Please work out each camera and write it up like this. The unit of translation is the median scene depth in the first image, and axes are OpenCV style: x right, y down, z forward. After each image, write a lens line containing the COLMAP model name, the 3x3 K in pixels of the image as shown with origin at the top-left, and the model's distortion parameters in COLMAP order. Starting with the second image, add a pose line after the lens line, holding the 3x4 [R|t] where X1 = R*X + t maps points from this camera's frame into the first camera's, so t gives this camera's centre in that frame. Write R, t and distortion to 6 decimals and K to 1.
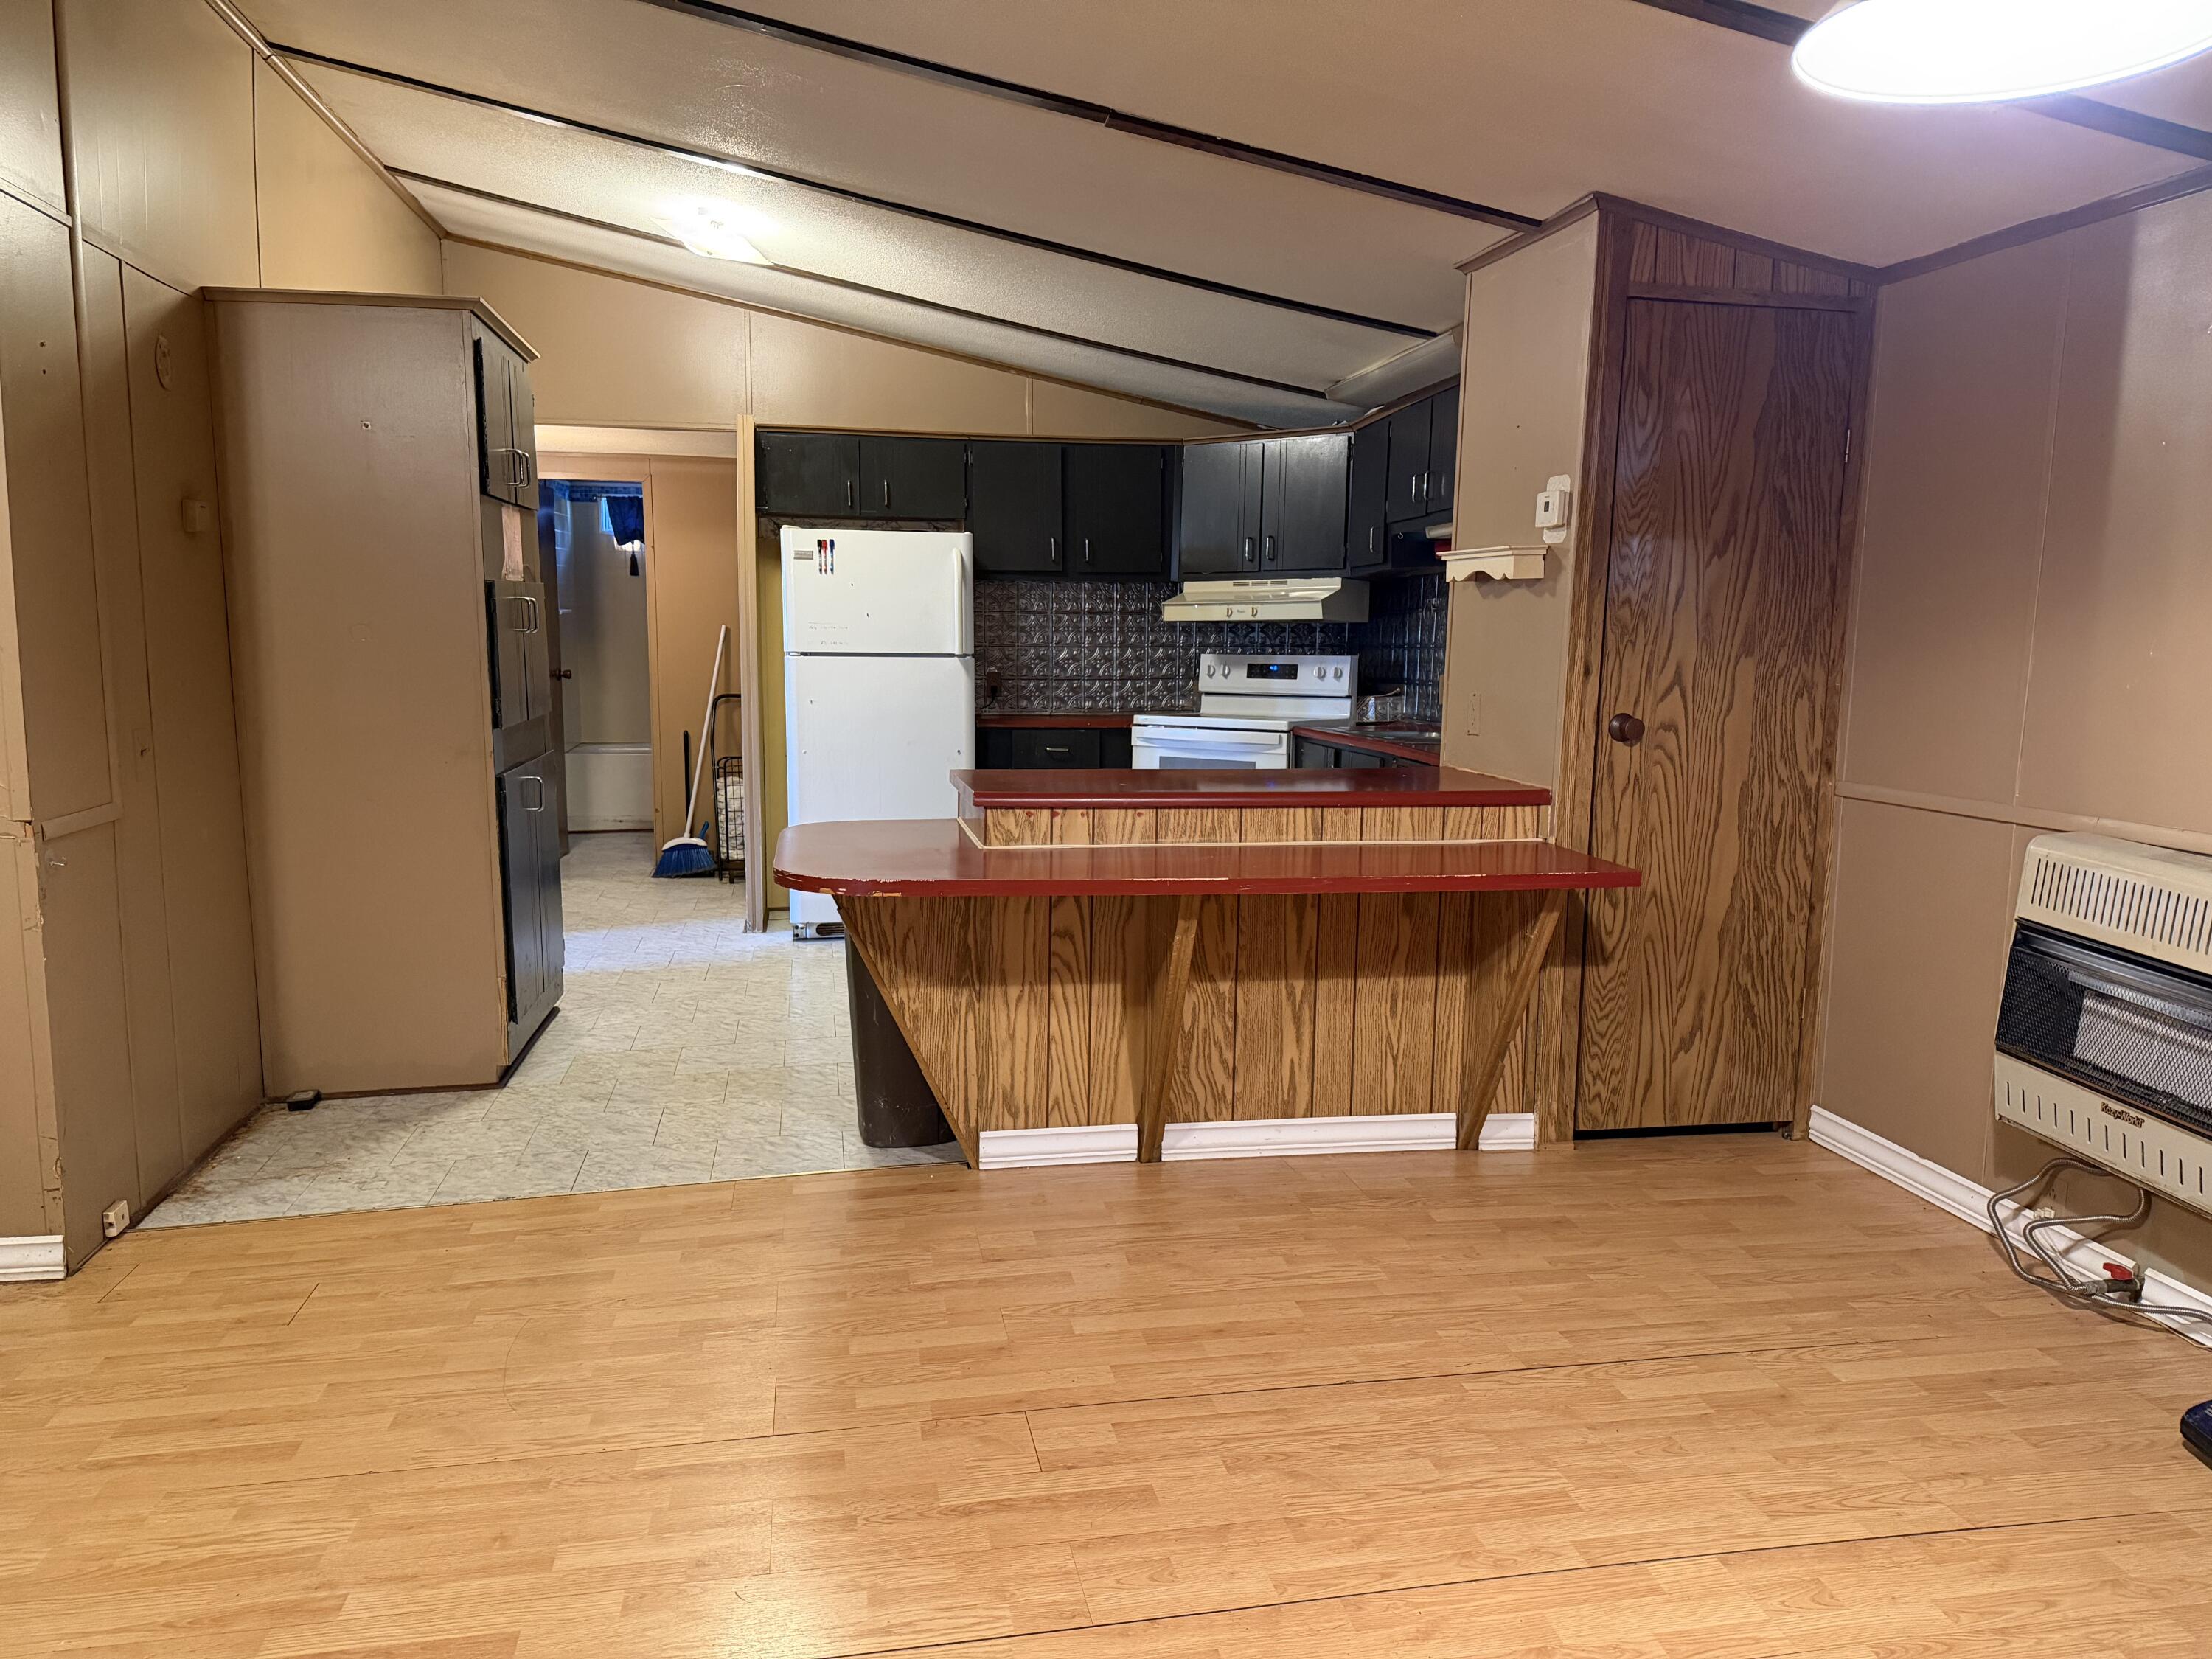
lens RADIAL K [[1549.4, 0, 1109.2], [0, 1549.4, 841.8], [0, 0, 1]] dist [0.041819, -0.051439]
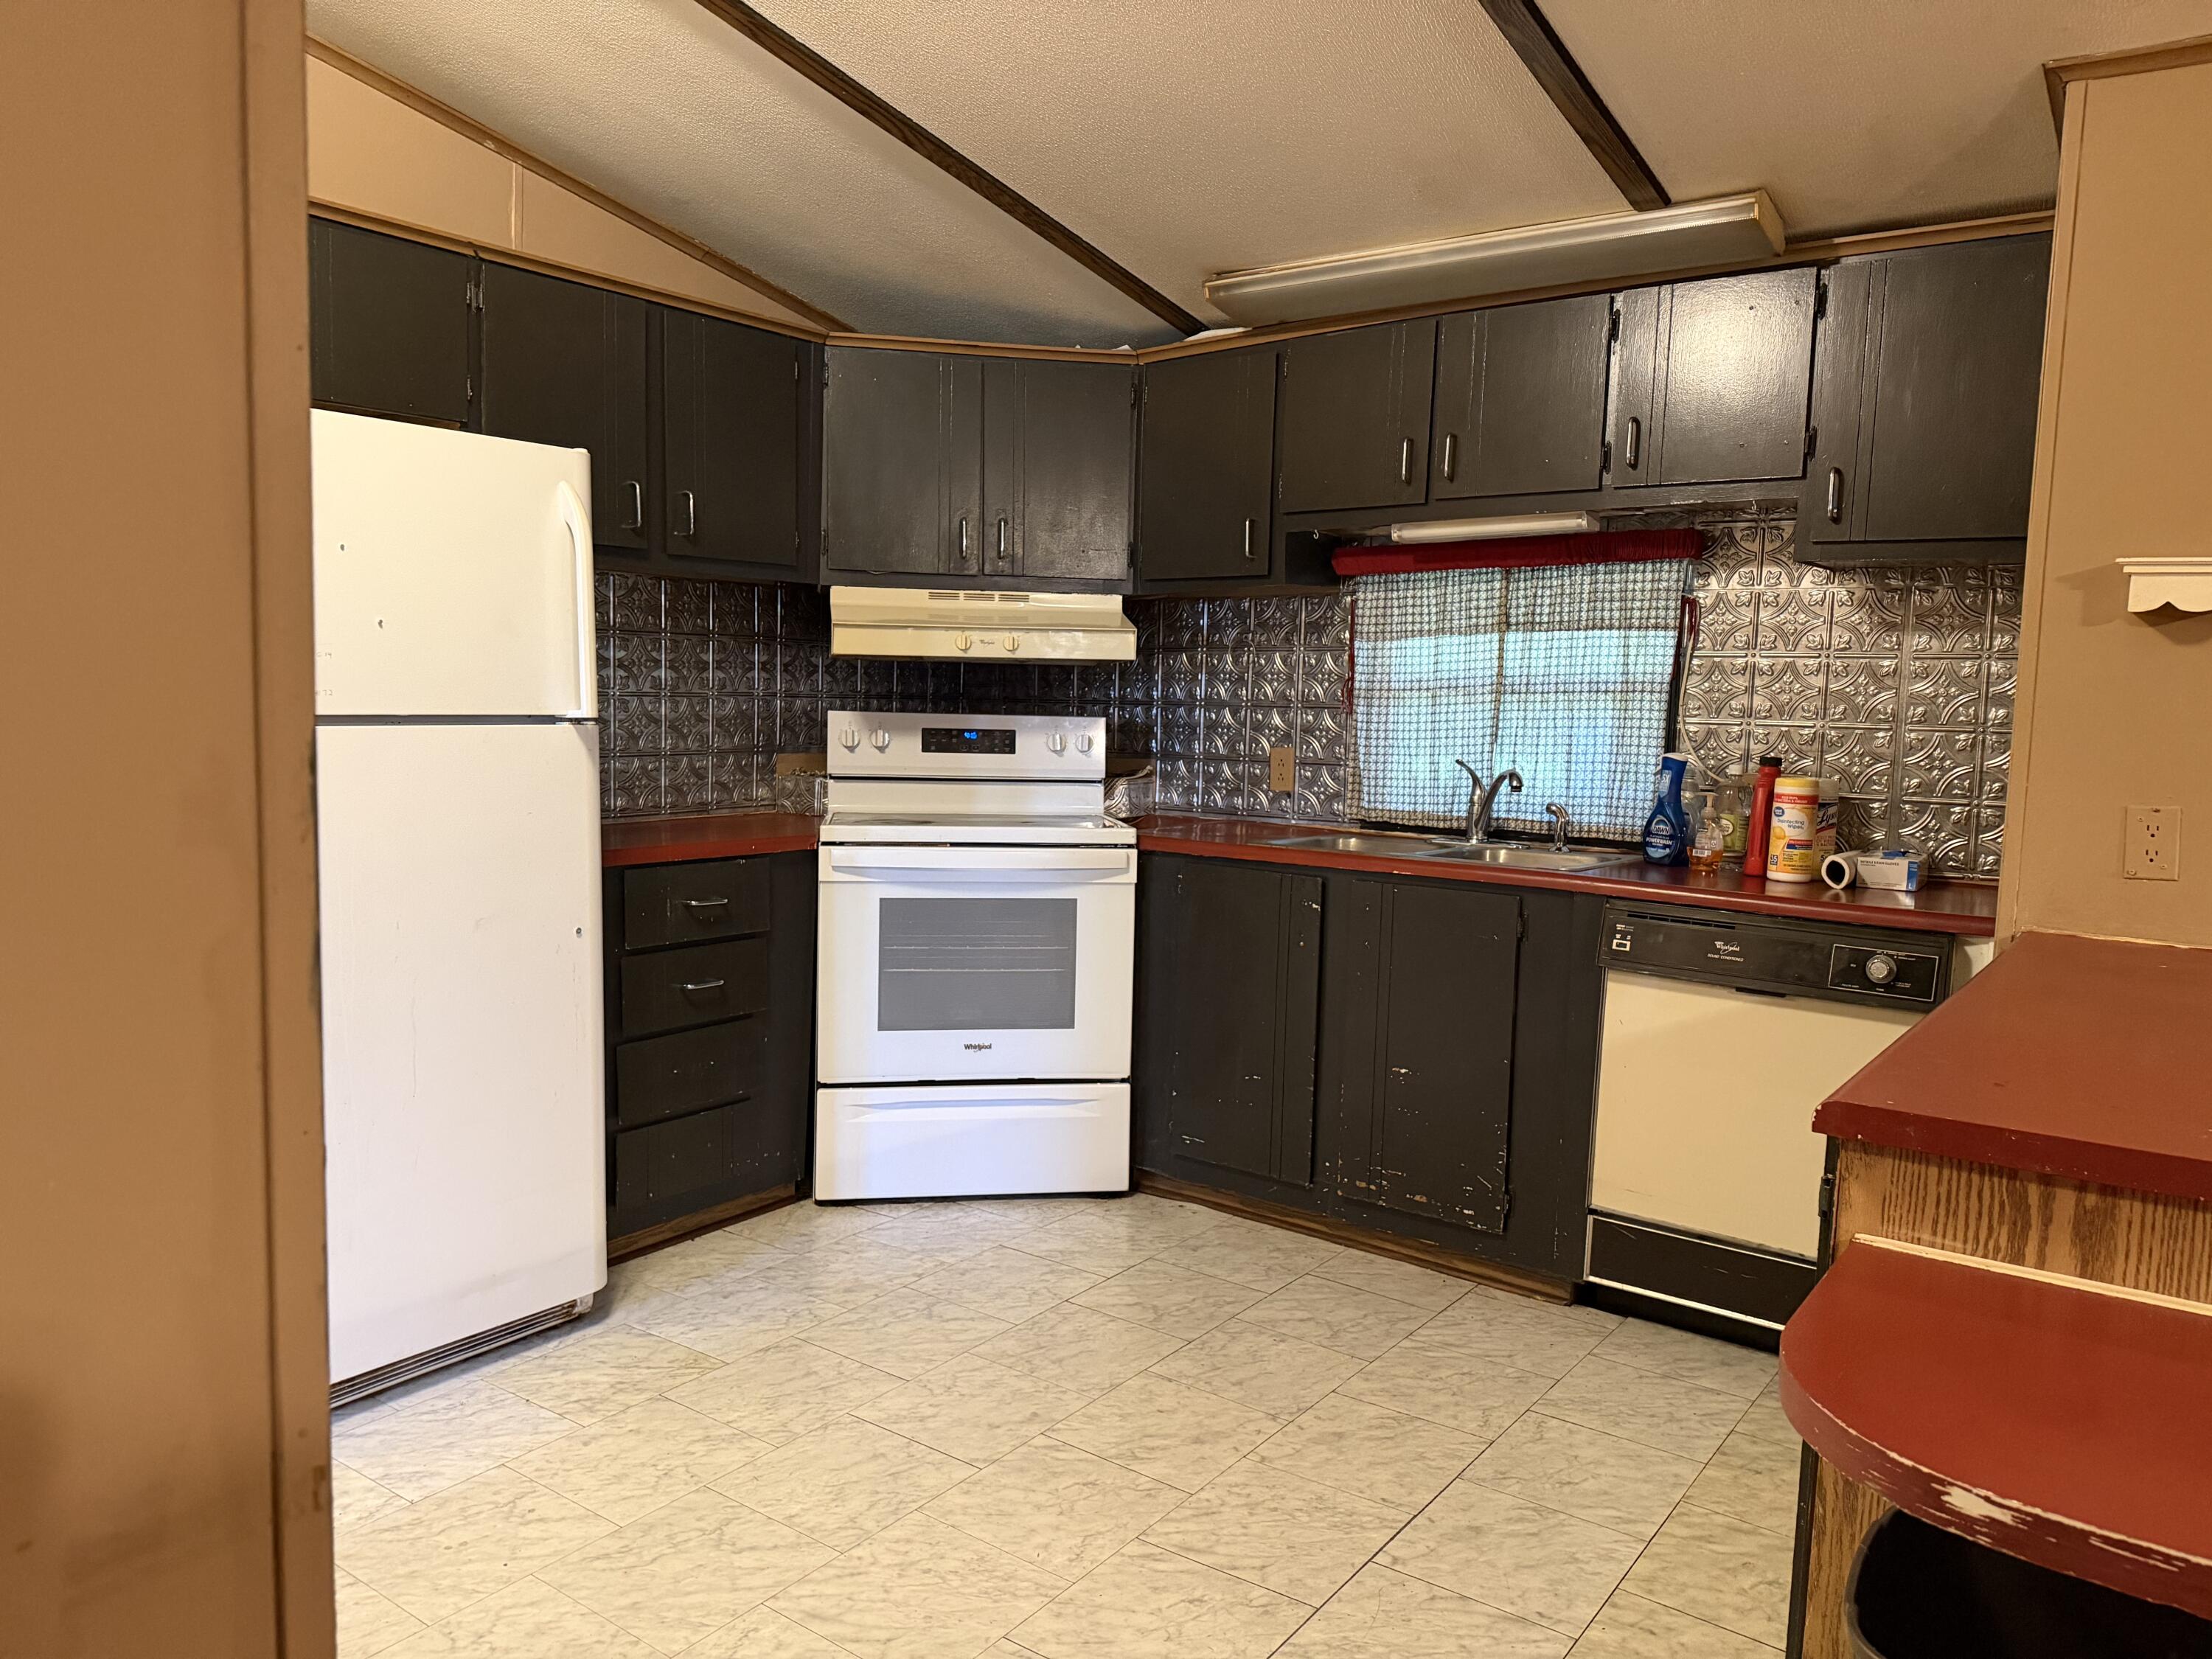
lens RADIAL K [[1549.4, 0, 1097.0], [0, 1549.4, 848.7], [0, 0, 1]] dist [0.041819, -0.051439]
pose [[0.730838, -0.059813, 0.679925, -0.280521], [0.069359, 0.997504, 0.013197, -0.072541], [-0.679018, 0.037514, 0.733163, 0.521196]]
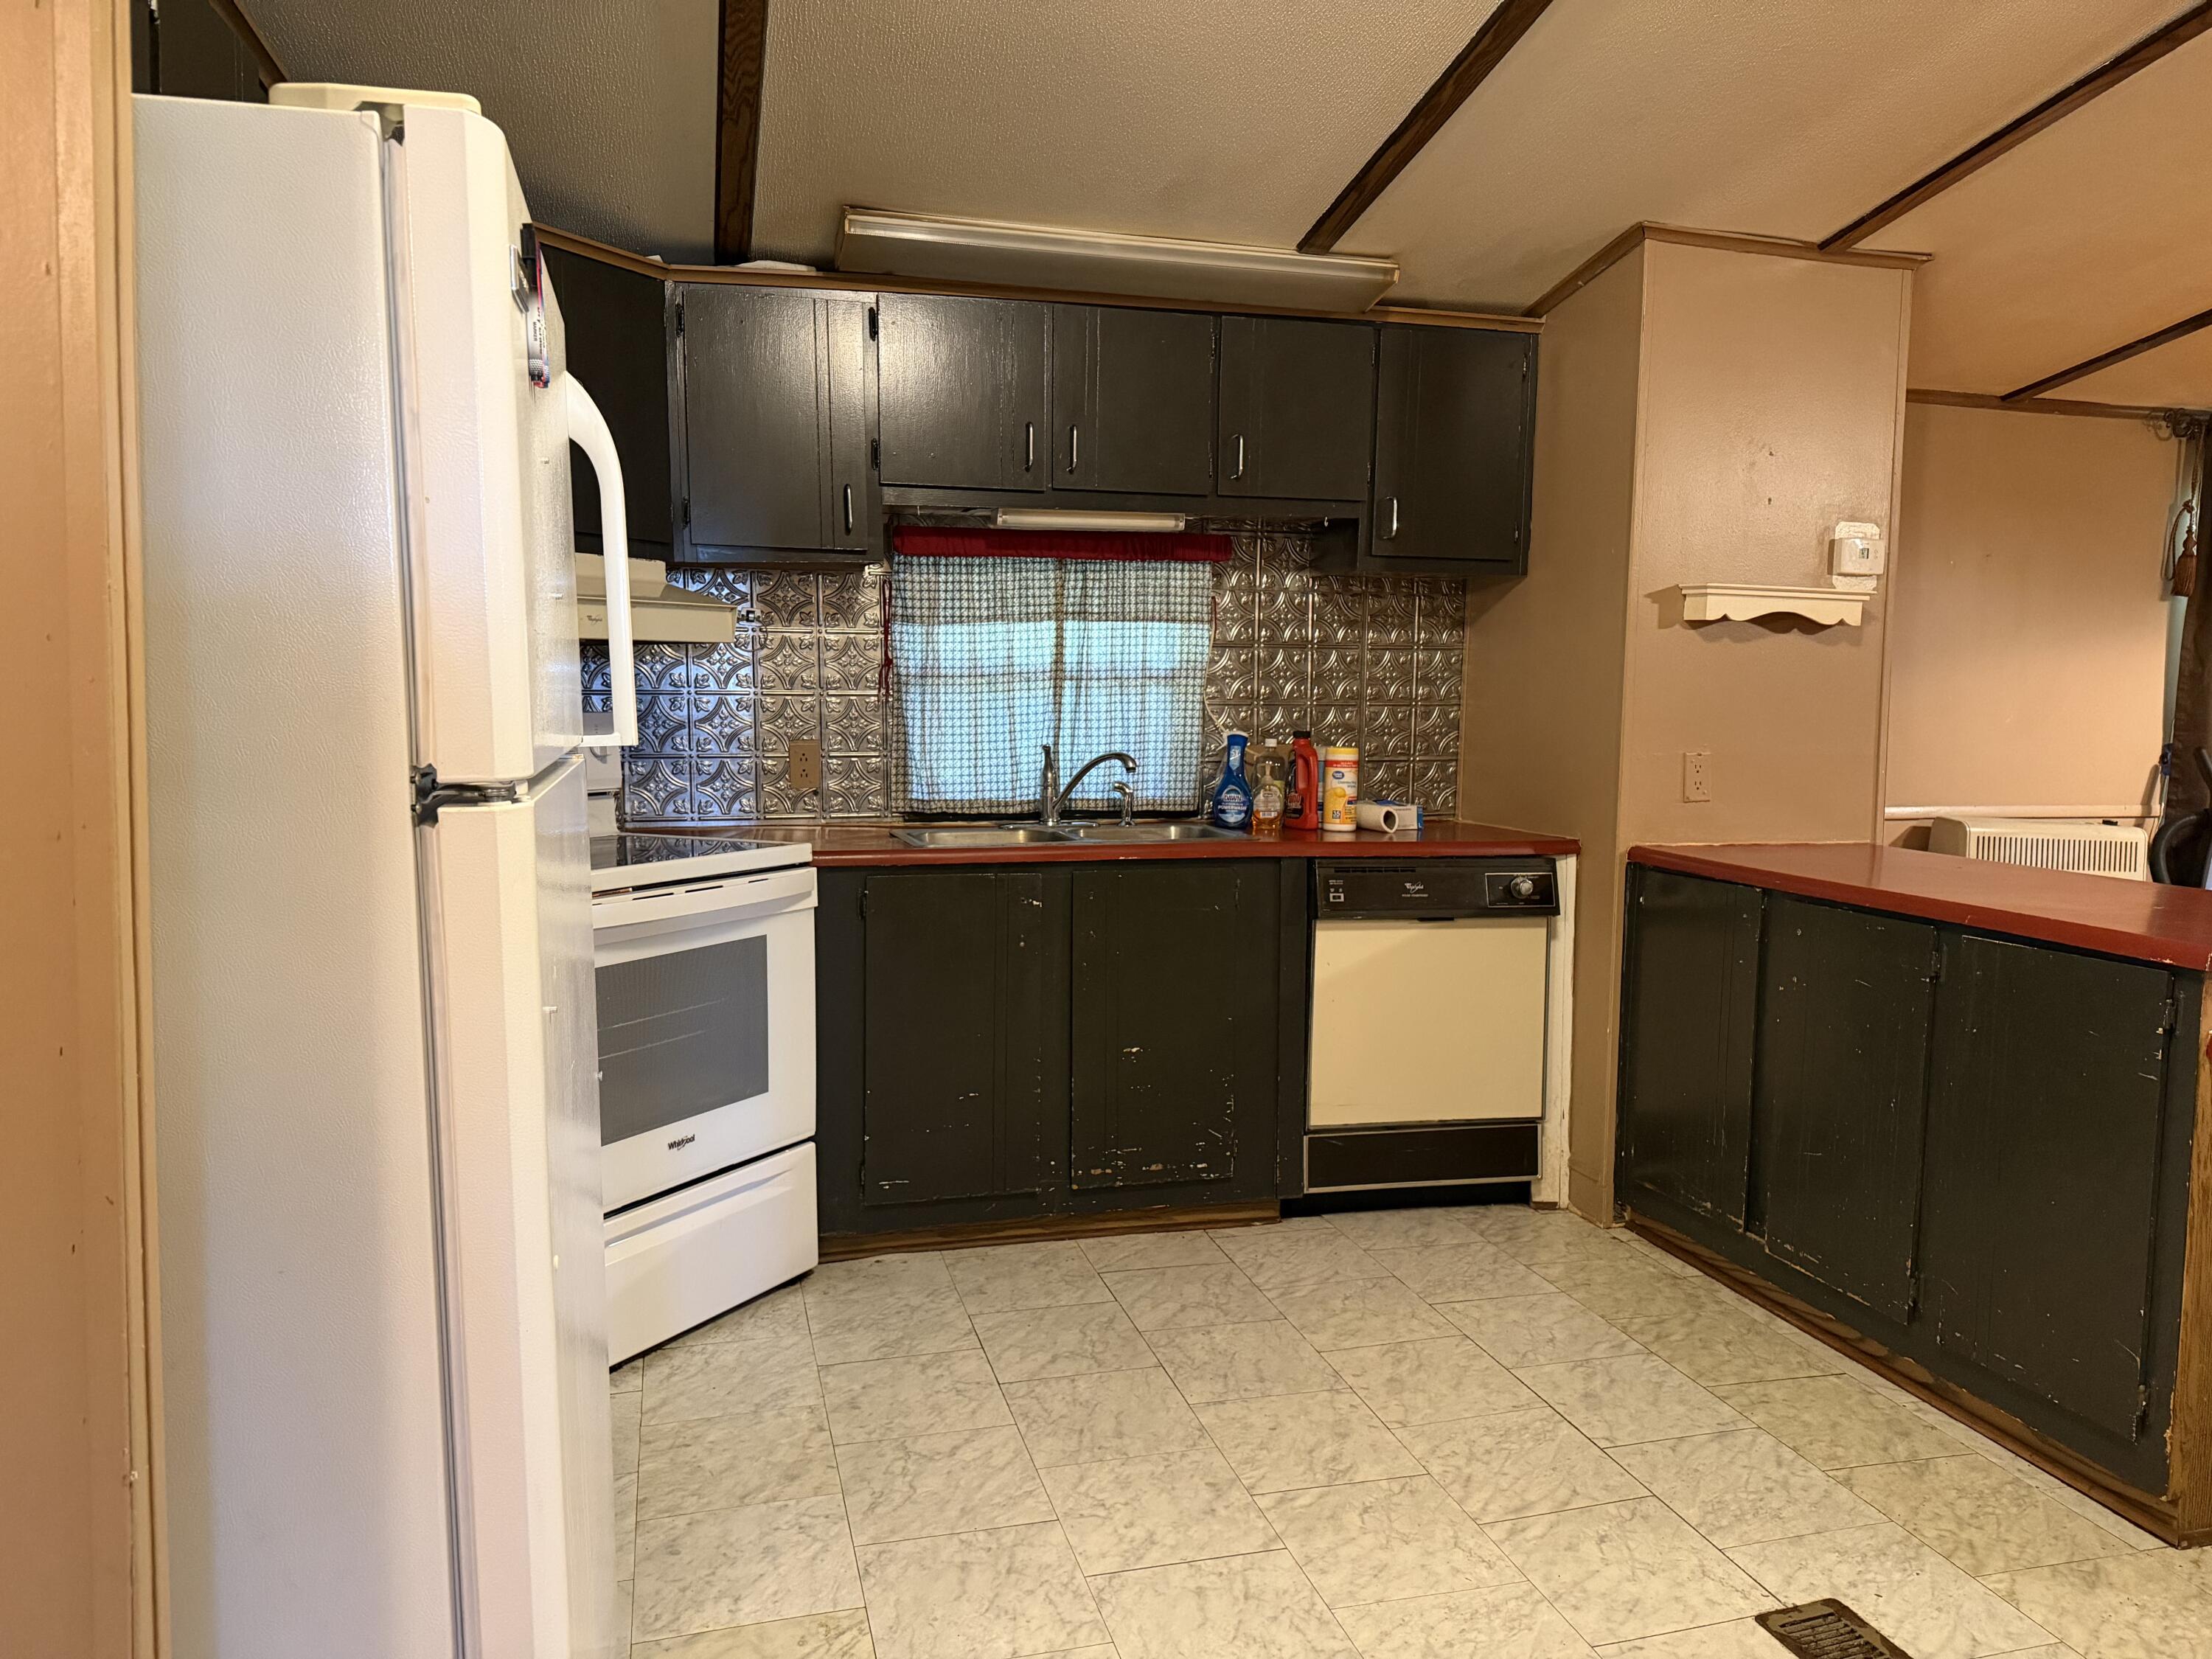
lens RADIAL K [[1549.4, 0, 1132.0], [0, 1549.4, 824.3], [0, 0, 1]] dist [0.041819, -0.051439]
pose [[-0.081255, -0.104248, 0.991226, -0.373776], [0.119067, 0.986378, 0.113499, -0.120003], [-0.989556, 0.127245, -0.067736, 0.849688]]
